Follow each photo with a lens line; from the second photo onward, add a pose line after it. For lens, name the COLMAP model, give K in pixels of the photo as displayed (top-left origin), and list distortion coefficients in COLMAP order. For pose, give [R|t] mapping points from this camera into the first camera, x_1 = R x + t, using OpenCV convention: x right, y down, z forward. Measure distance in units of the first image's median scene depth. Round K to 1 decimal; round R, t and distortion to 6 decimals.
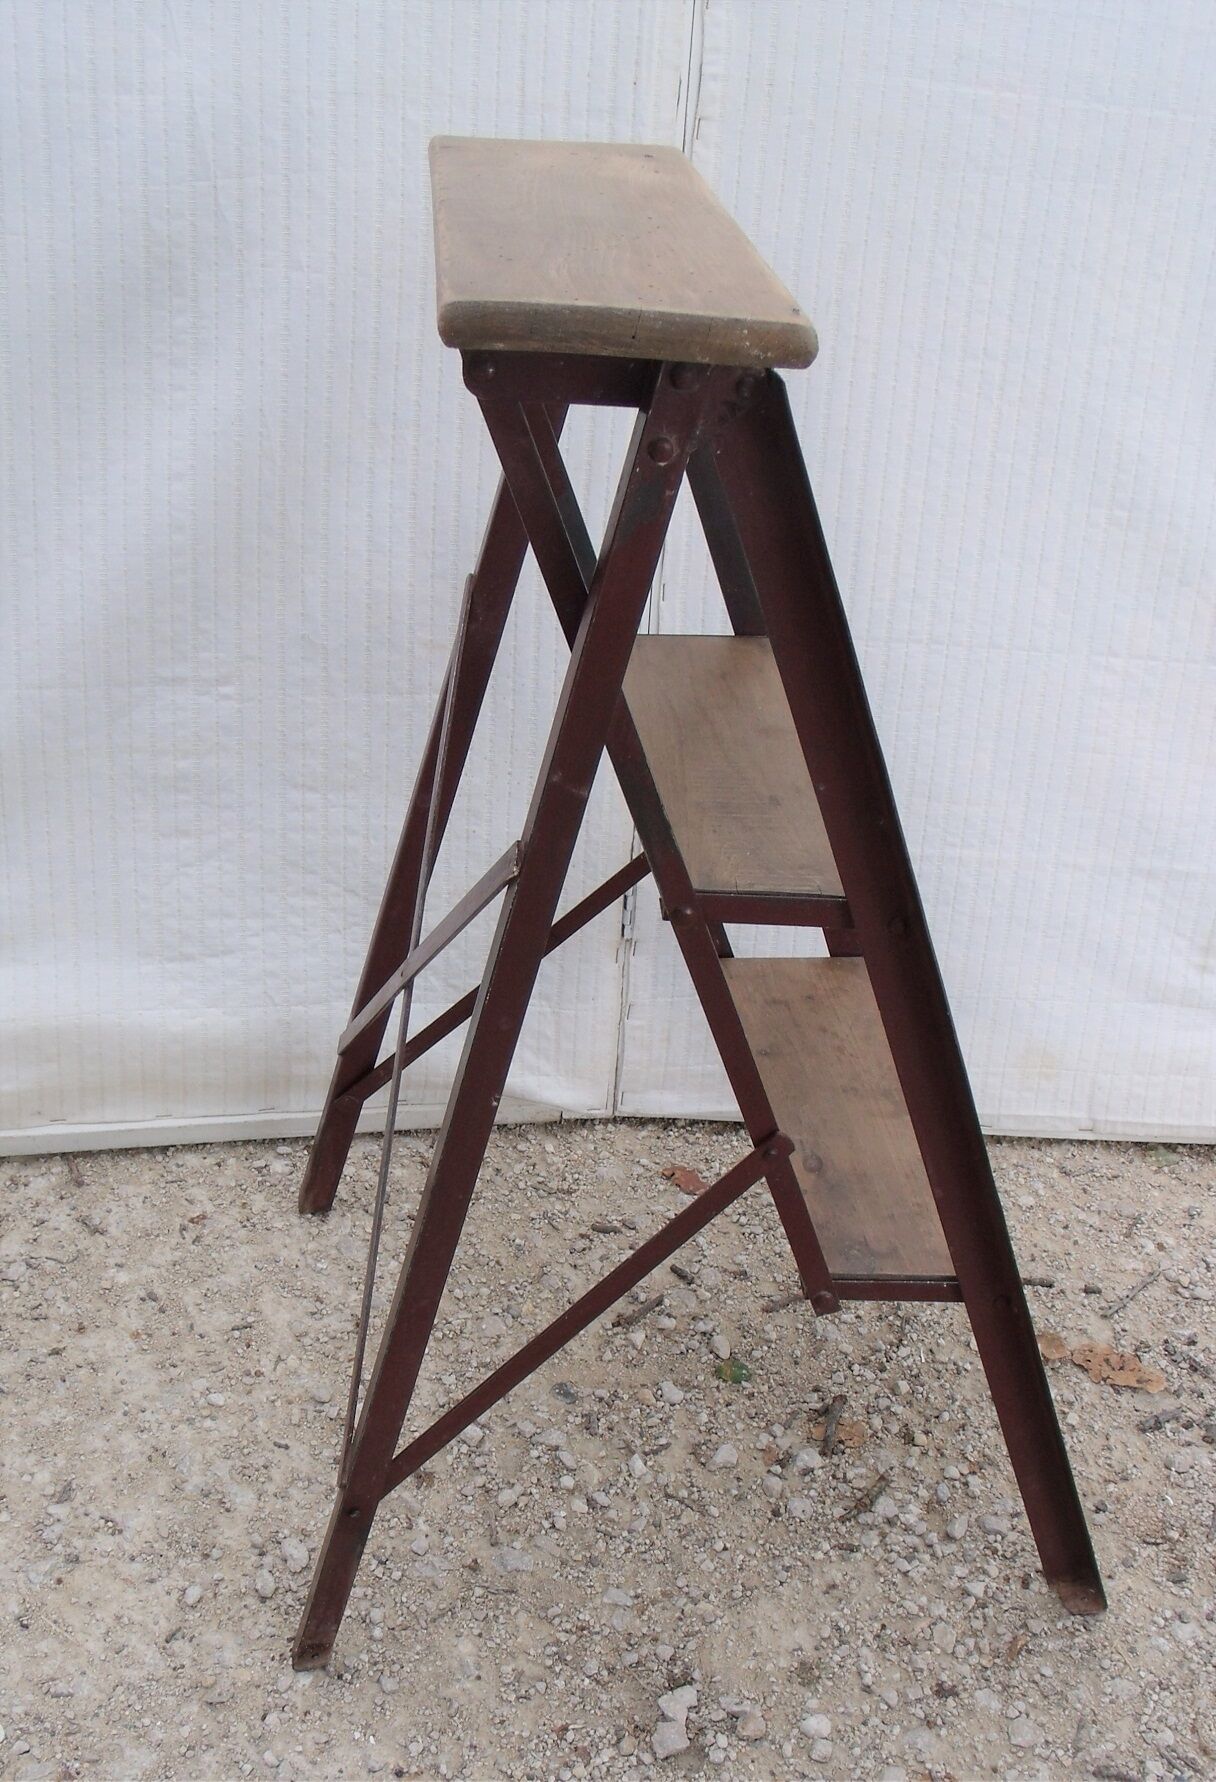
lens RADIAL K [[1724.1, 0, 552.4], [0, 1724.1, 1078.4], [0, 0, 1]] dist [-0.146479, 0.117691]
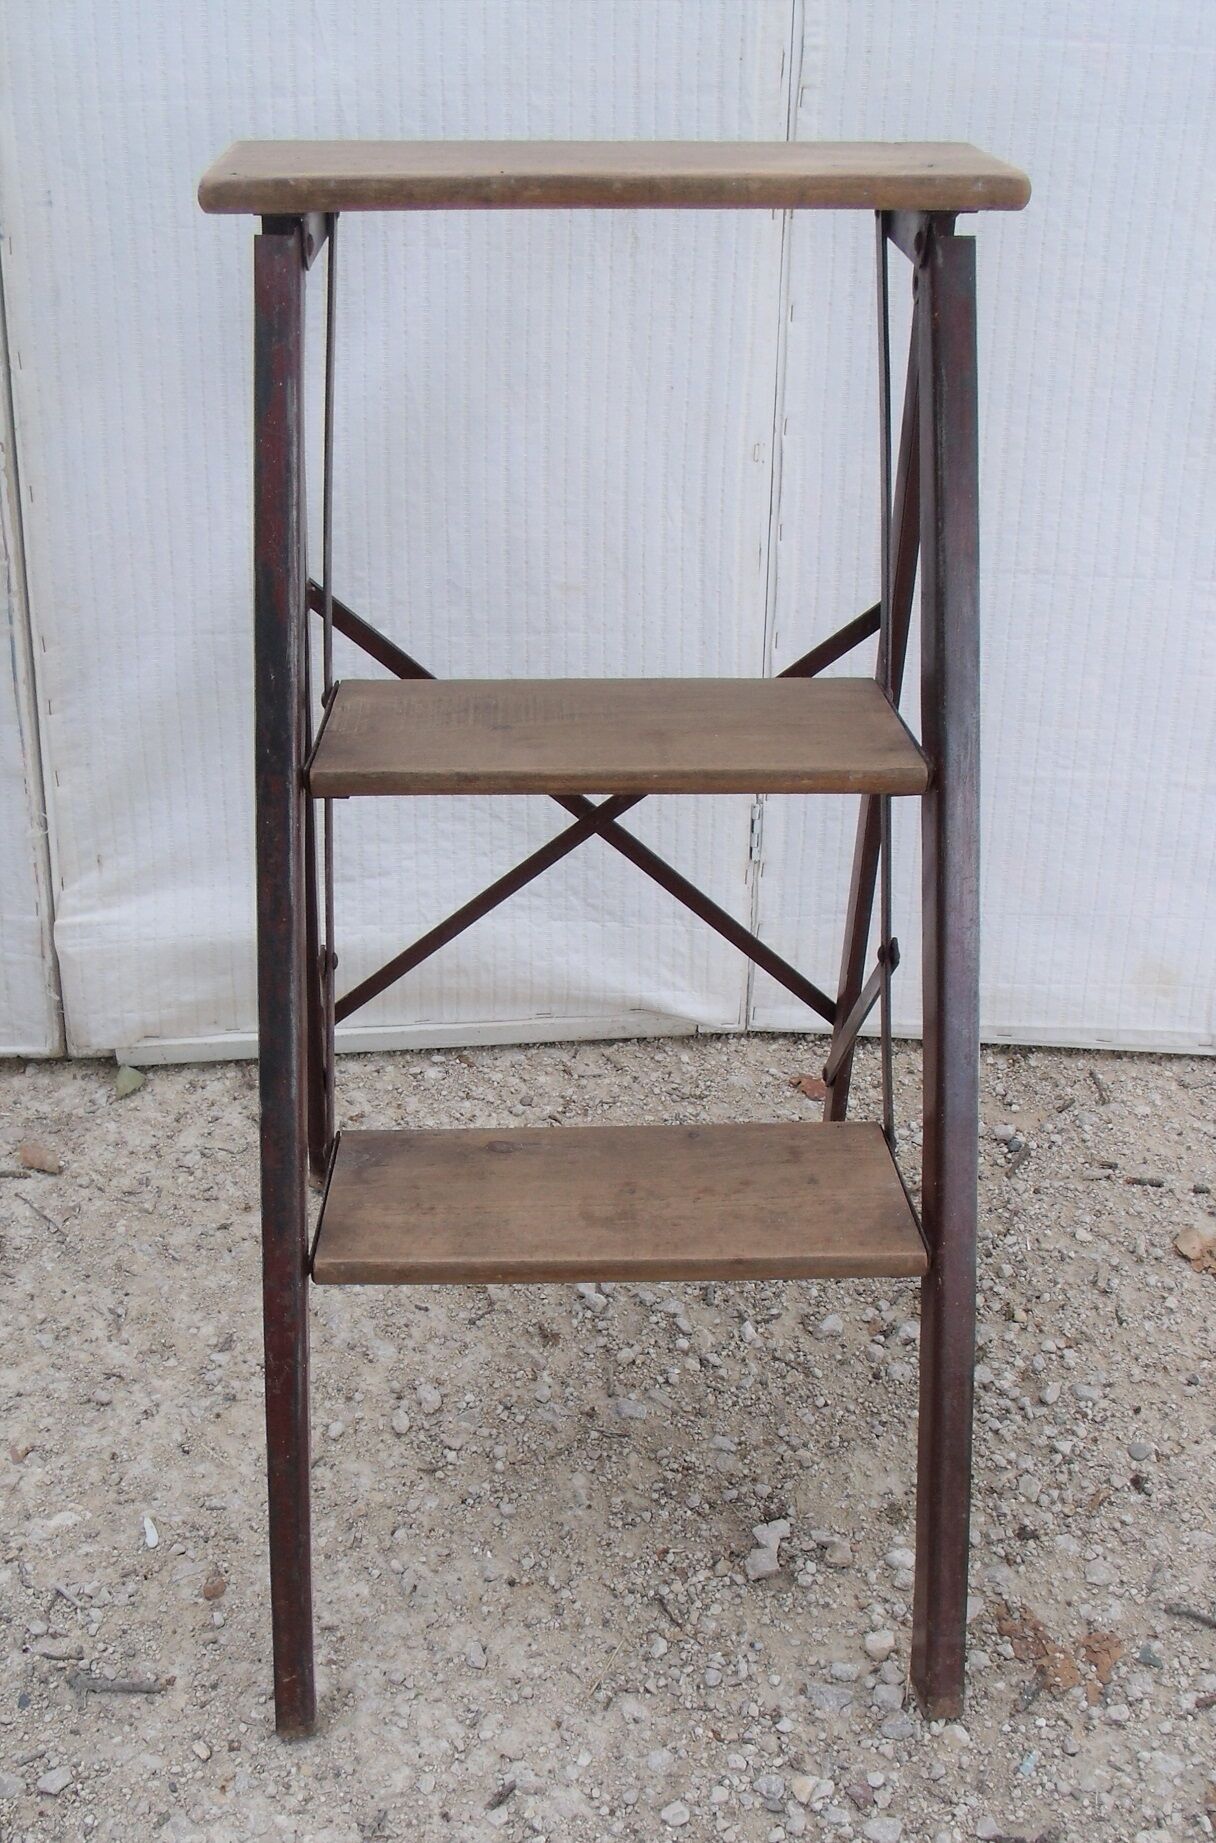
lens RADIAL K [[1725.2, 0, 561.2], [0, 1725.2, 1083.9], [0, 0, 1]] dist [-0.142043, 0.114790]
pose [[0.992849, -0.000170, -0.119381, 0.059693], [-0.000543, 0.999982, -0.005943, 0.074353], [0.119380, 0.005965, 0.992831, -0.084536]]
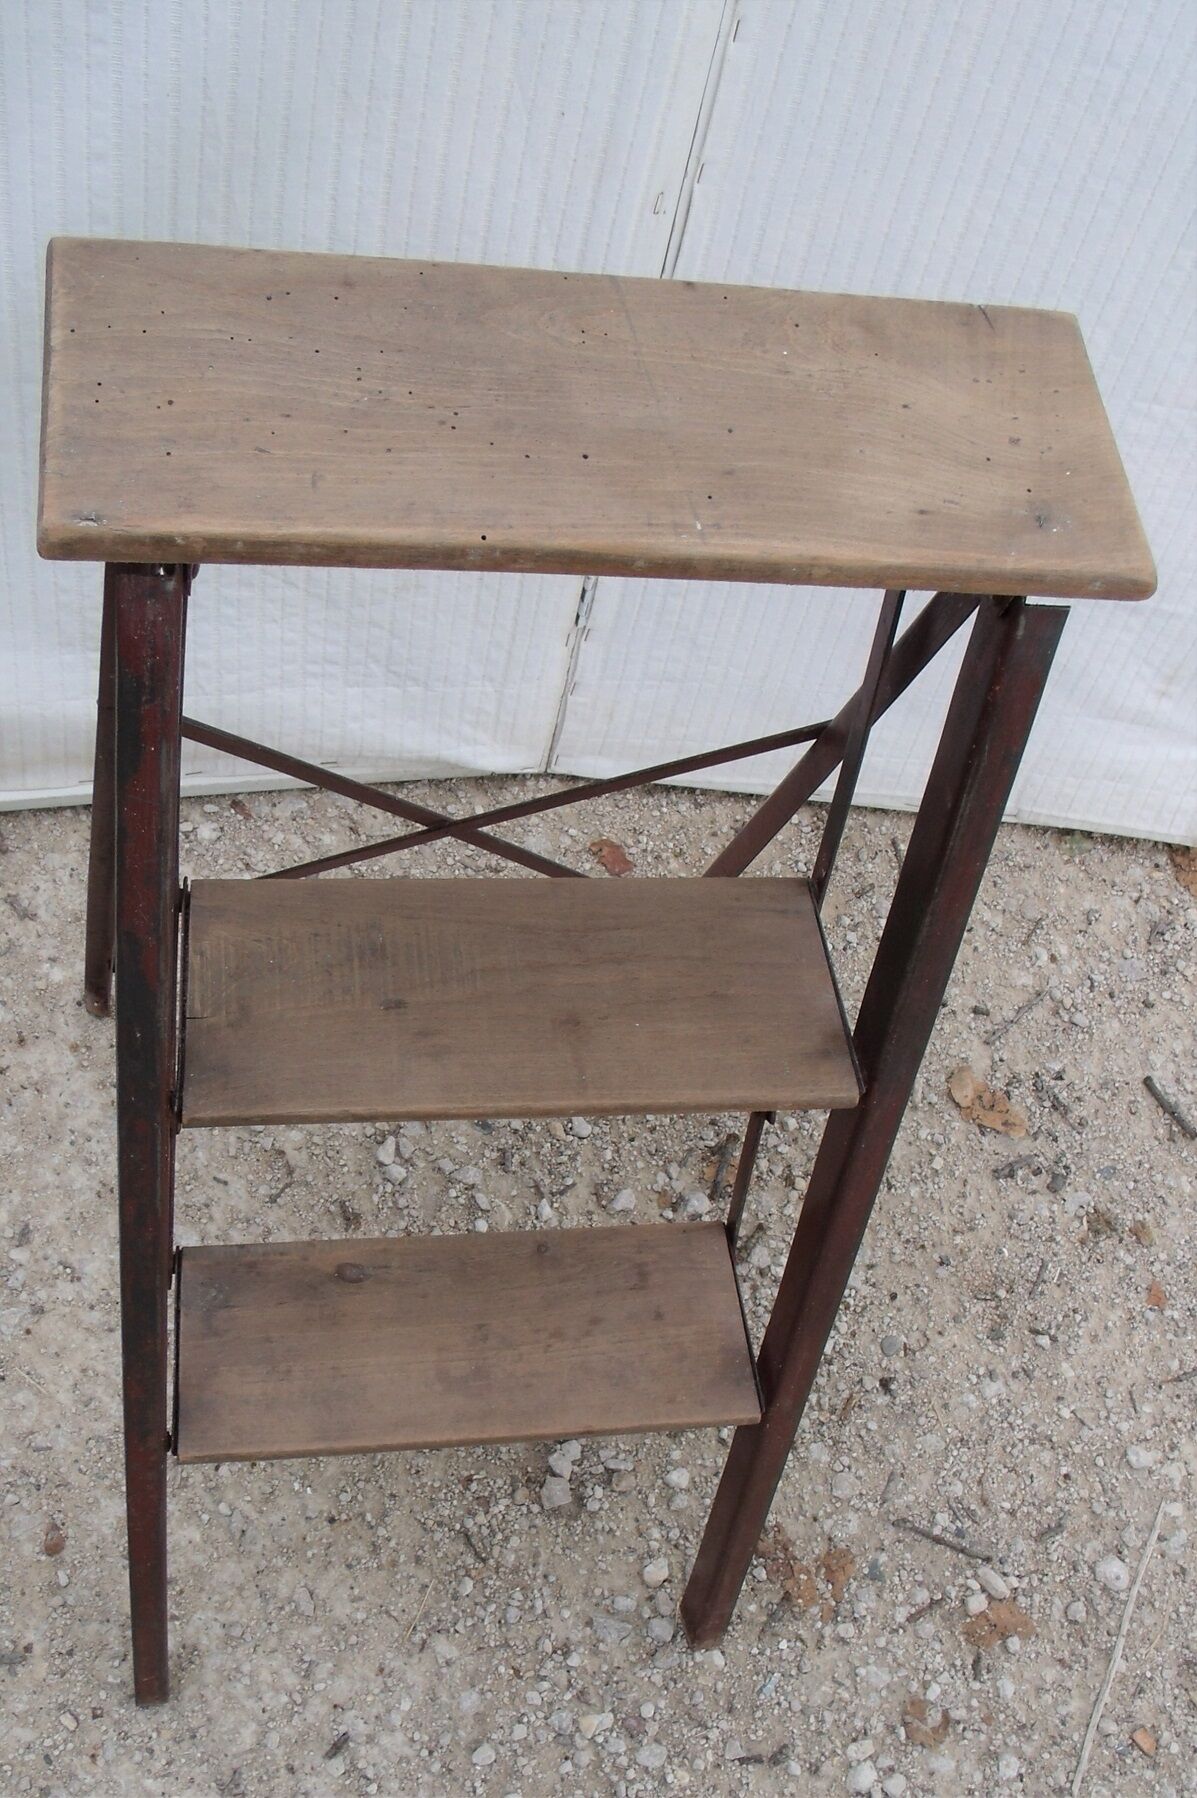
lens RADIAL K [[1731.7, 0, 553.4], [0, 1731.7, 1071.8], [0, 0, 1]] dist [-0.144726, 0.118244]
pose [[0.993163, 0.058221, 0.101184, -0.061107], [-0.101560, 0.858308, 0.502984, -0.399785], [-0.057563, -0.509822, 0.858352, 0.082013]]
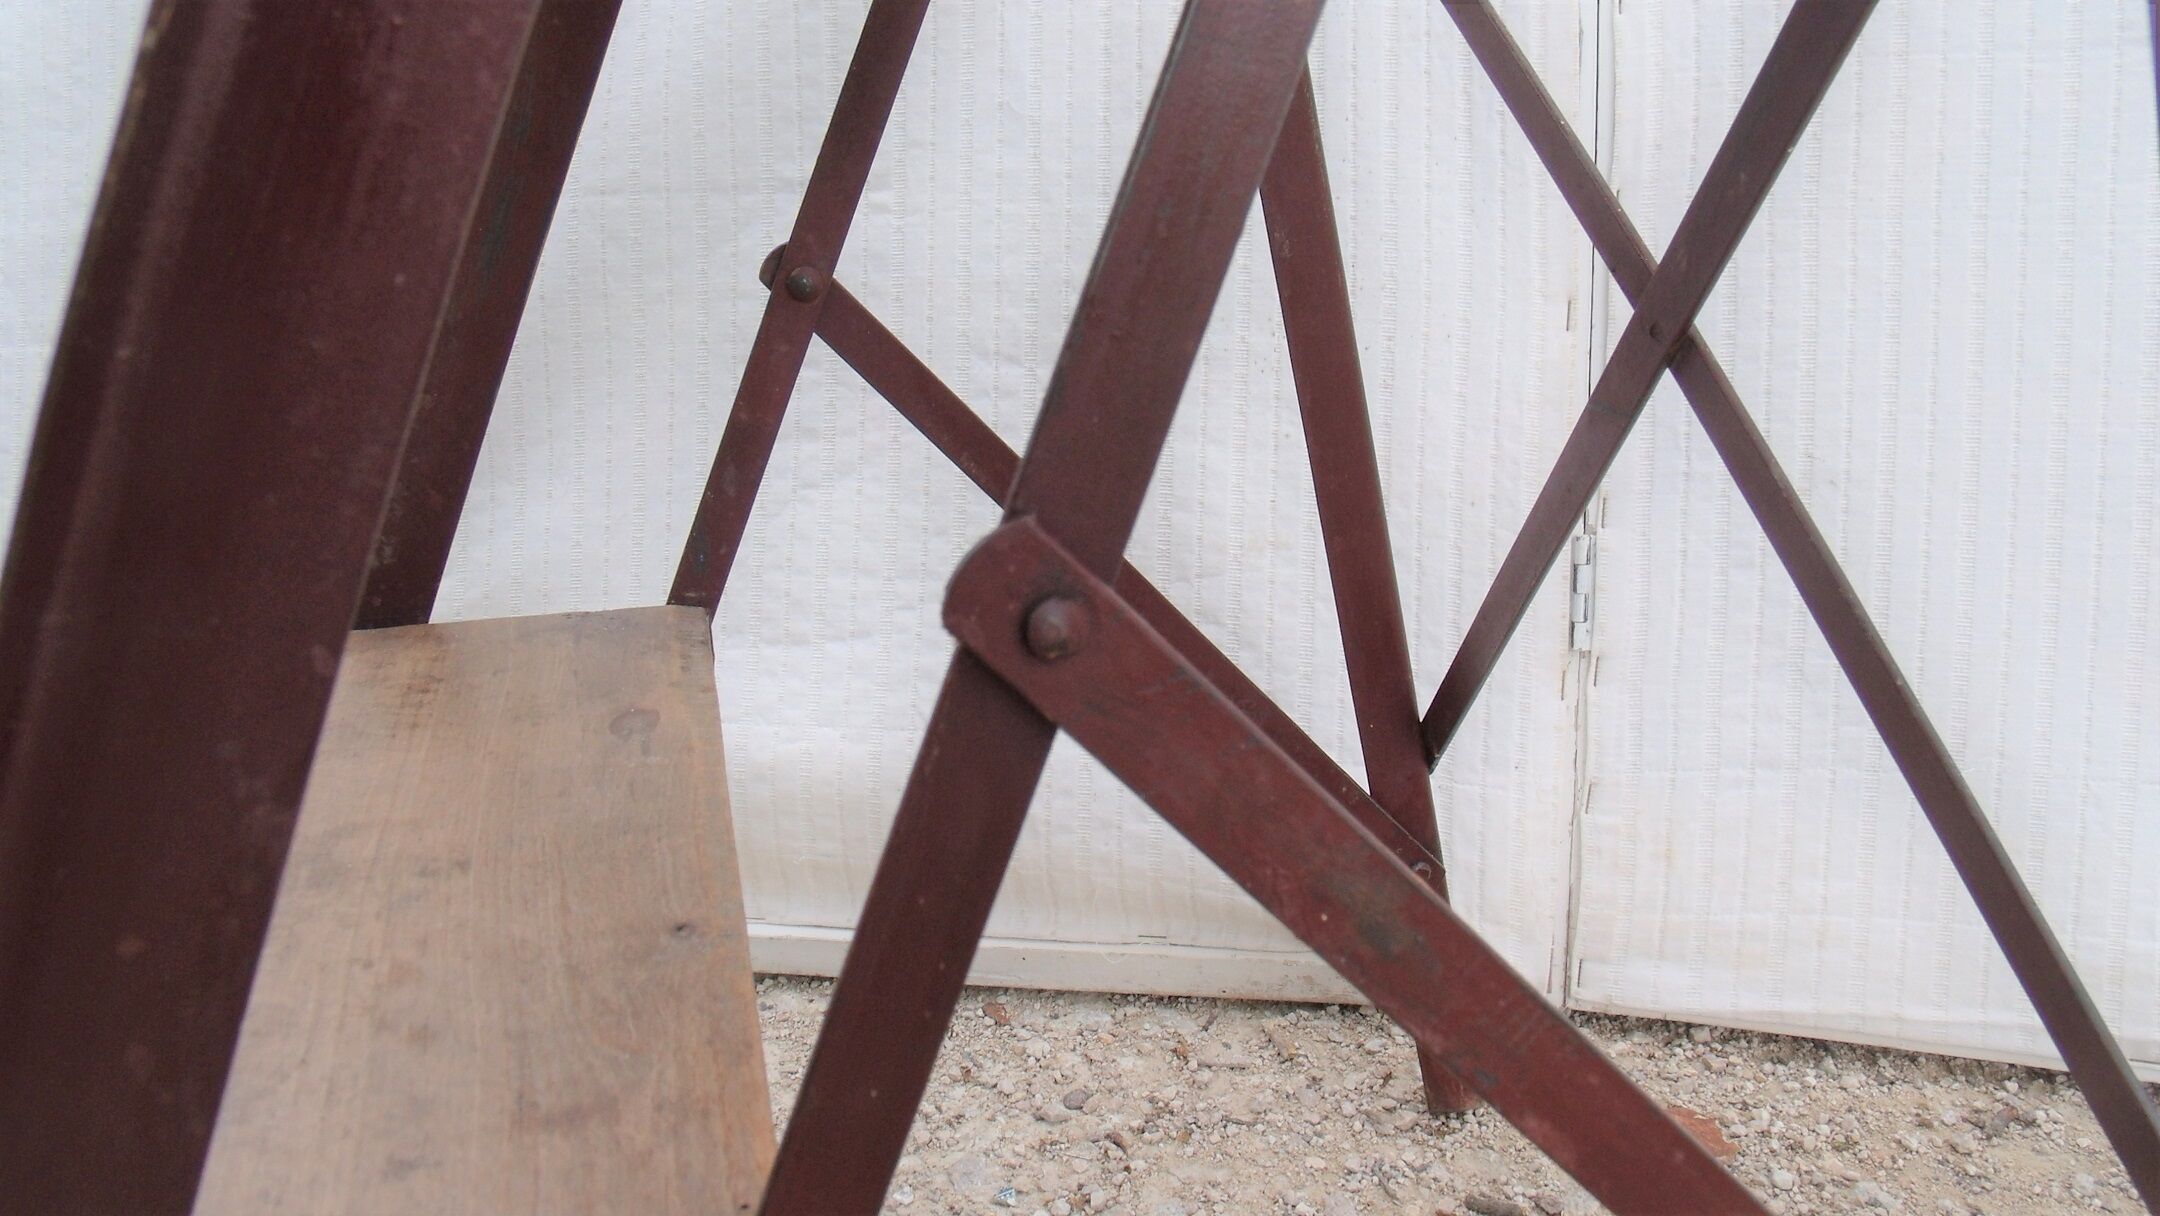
lens RADIAL K [[1766.4, 0, 1074.7], [0, 1766.4, 556.2], [0, 0, 1]] dist [-0.135642, 0.108448]
pose [[0.923629, -0.011248, -0.383123, 0.123203], [-0.119183, 0.941589, -0.314969, 0.092432], [0.364287, 0.336576, 0.868338, 0.543764]]
